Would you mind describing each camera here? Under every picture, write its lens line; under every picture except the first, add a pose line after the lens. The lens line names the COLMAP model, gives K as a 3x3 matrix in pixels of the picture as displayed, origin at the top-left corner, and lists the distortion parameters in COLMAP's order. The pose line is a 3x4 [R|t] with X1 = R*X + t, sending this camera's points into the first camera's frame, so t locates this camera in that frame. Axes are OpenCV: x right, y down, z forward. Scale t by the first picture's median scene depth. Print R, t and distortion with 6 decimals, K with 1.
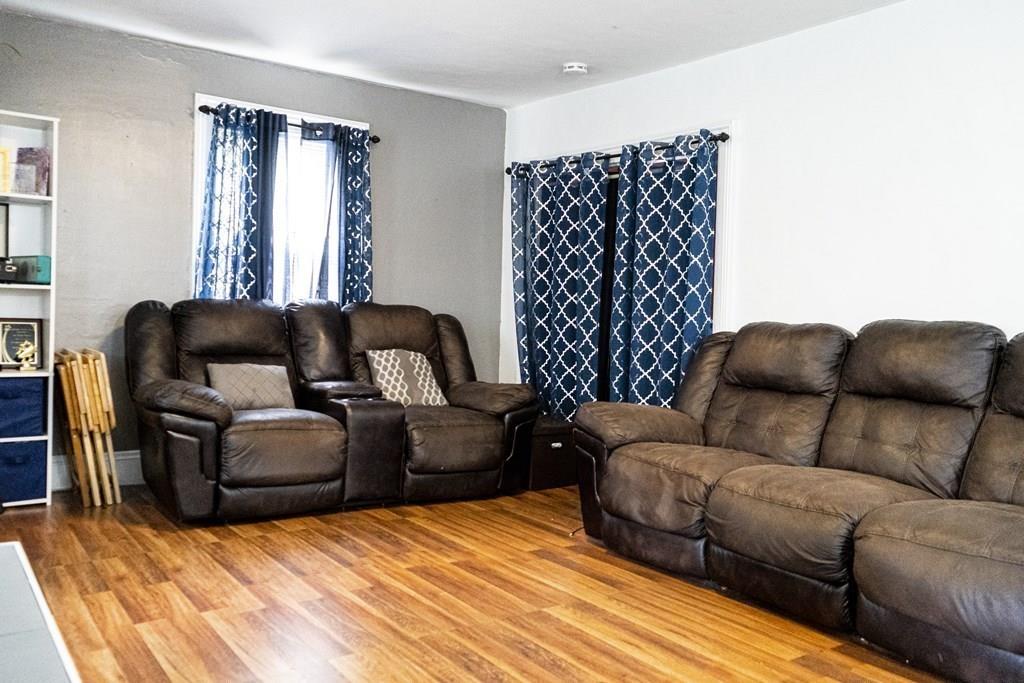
lens RADIAL K [[819.0, 0, 515.0], [0, 819.0, 337.0], [0, 0, 1]] dist [-0.012809, -0.003685]
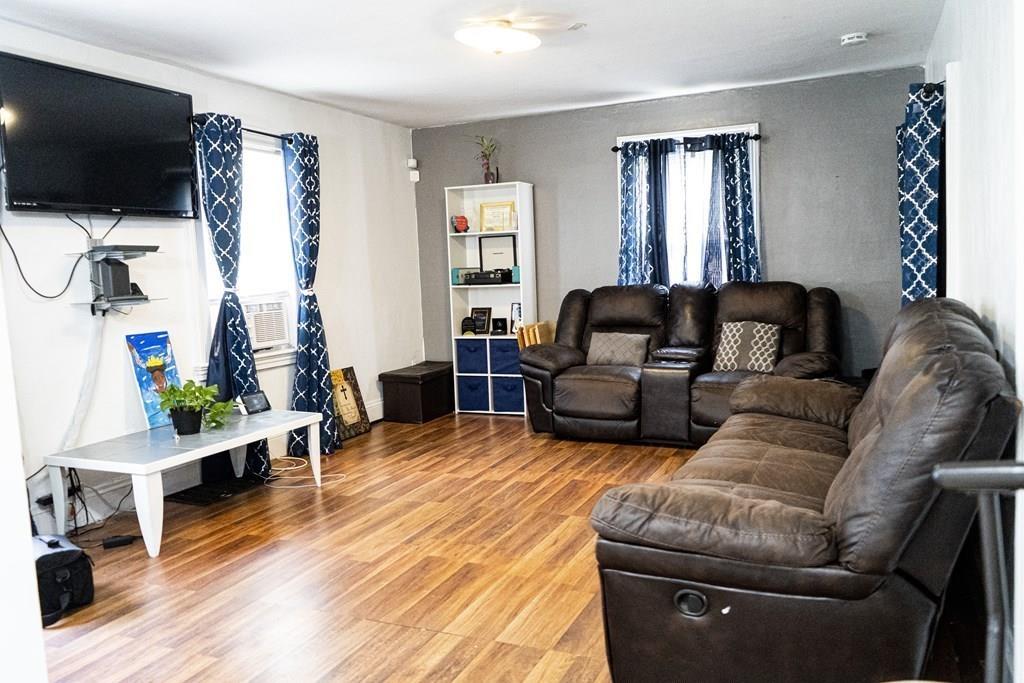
lens RADIAL K [[819.0, 0, 517.4], [0, 819.0, 344.2], [0, 0, 1]] dist [-0.012809, -0.003685]
pose [[0.495757, 0.029542, -0.867959, 0.987633], [0.027836, 0.998367, 0.049880, -0.027604], [0.868015, -0.048888, 0.494125, 0.197237]]
